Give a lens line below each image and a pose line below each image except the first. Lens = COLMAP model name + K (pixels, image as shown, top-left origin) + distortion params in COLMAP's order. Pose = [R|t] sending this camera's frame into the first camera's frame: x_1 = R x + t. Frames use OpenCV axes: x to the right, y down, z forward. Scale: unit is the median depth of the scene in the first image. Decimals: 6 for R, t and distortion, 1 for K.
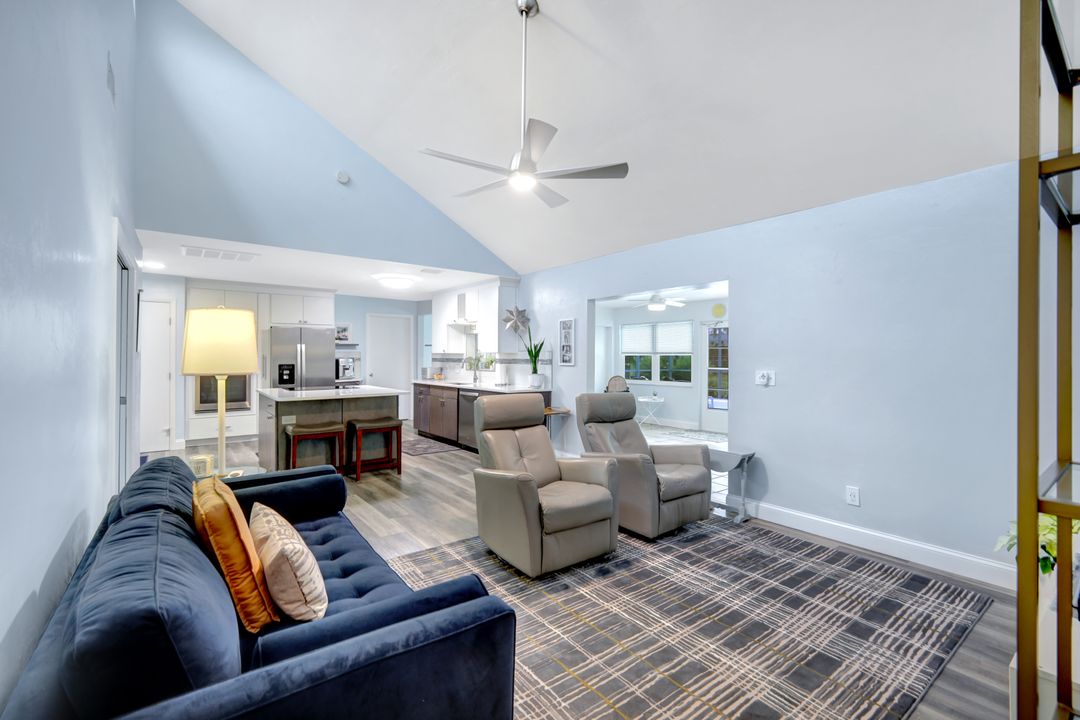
lens RADIAL K [[477.4, 0, 536.5], [0, 477.4, 355.1], [0, 0, 1]] dist [0.002493, 0.001049]
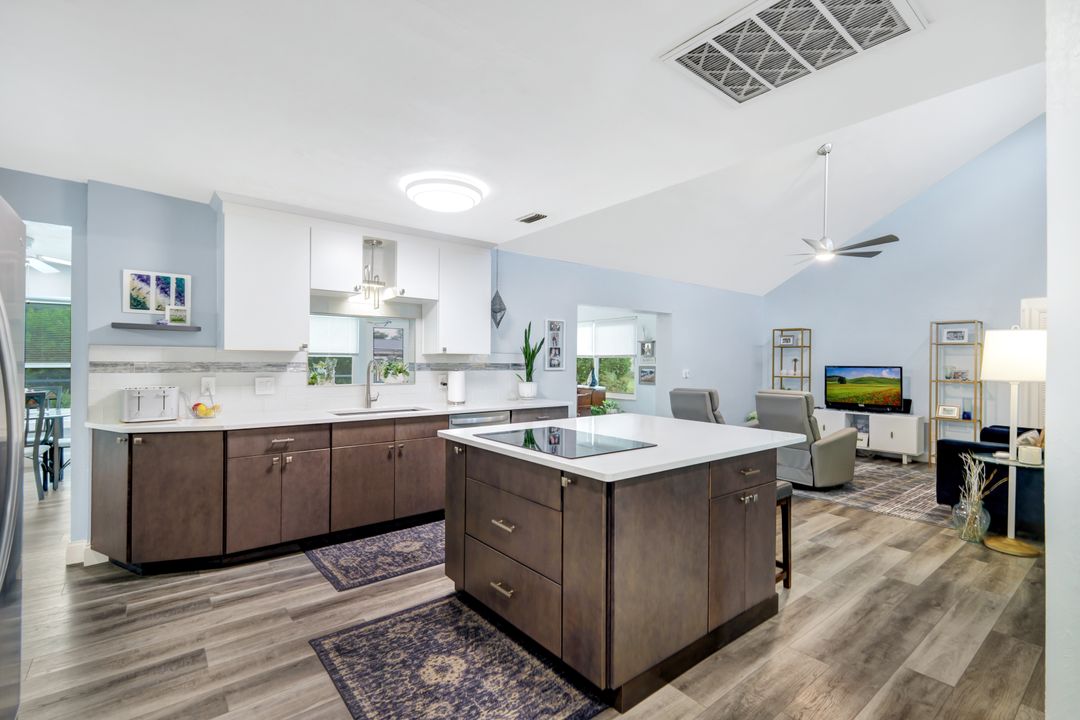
lens RADIAL K [[499.2, 0, 547.3], [0, 499.2, 362.2], [0, 0, 1]] dist [0.002107, 0.000059]
pose [[-0.056722, -0.003270, 0.998385, -0.682035], [-0.011037, 0.999936, 0.002648, 0.003213], [-0.998329, -0.010869, -0.056755, 0.821582]]
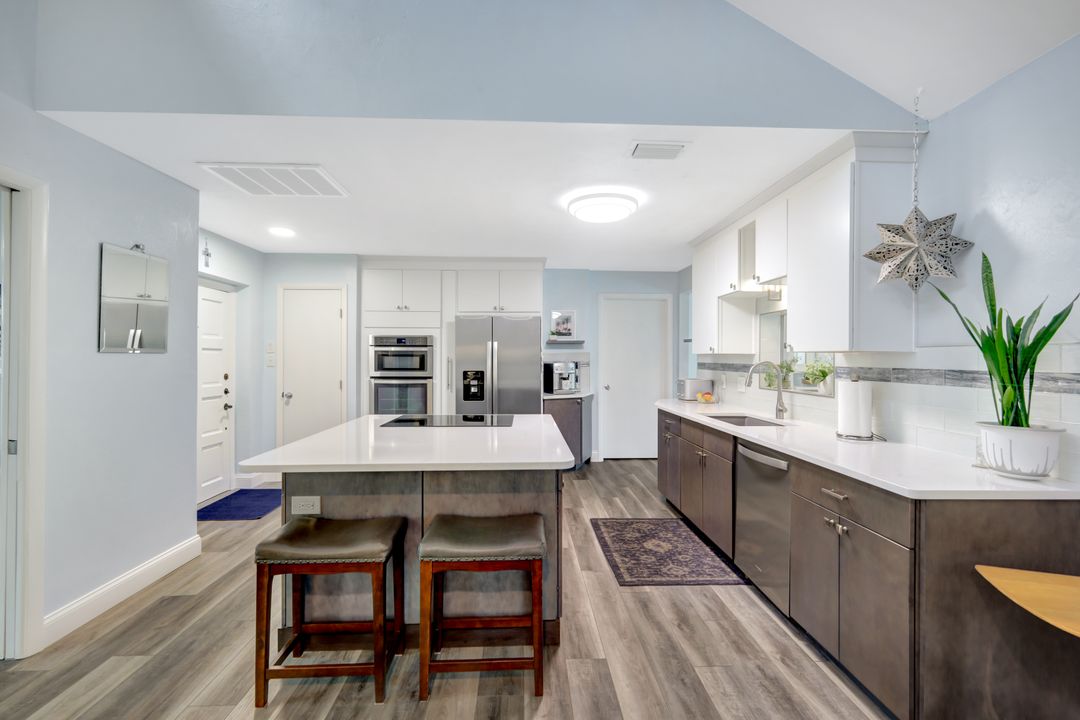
lens RADIAL K [[477.4, 0, 541.9], [0, 477.4, 354.1], [0, 0, 1]] dist [0.002493, 0.001049]
pose [[0.827549, -0.003537, -0.561383, -0.060422], [-0.000261, 0.999978, -0.006685, -0.000303], [0.561394, 0.005678, 0.827529, 0.494511]]
